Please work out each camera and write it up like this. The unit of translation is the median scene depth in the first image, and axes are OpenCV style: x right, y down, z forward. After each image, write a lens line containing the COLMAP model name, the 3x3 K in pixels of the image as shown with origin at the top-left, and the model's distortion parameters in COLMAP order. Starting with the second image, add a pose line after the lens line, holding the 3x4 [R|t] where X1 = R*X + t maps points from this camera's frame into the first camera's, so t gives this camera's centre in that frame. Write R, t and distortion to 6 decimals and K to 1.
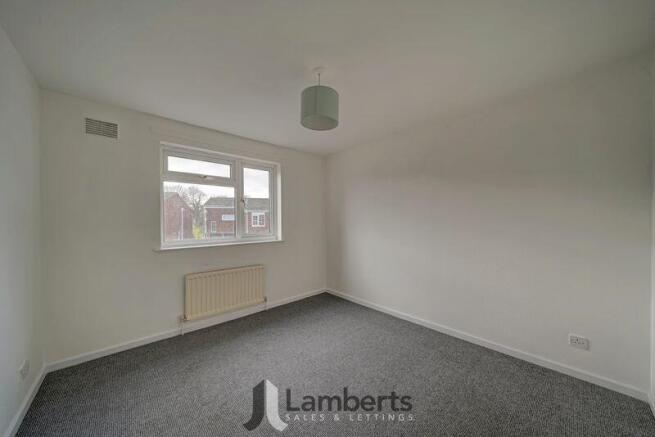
lens RADIAL K [[215.8, 0, 319.9], [0, 215.8, 221.5], [0, 0, 1]] dist [0.000650, 0.000028]
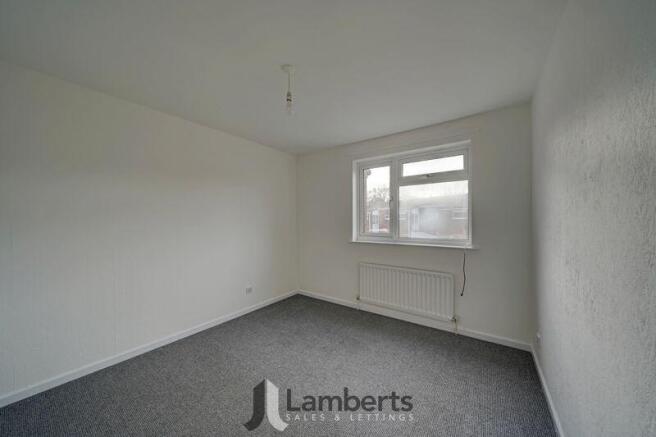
lens RADIAL K [[216.1, 0, 320.4], [0, 216.1, 221.5], [0, 0, 1]] dist [0.000650, 0.000028]
pose [[0.264444, 0.009136, -0.964358, 0.433895], [-0.000415, 0.999956, 0.009359, -0.004250], [0.964401, -0.002074, 0.264436, 0.367670]]
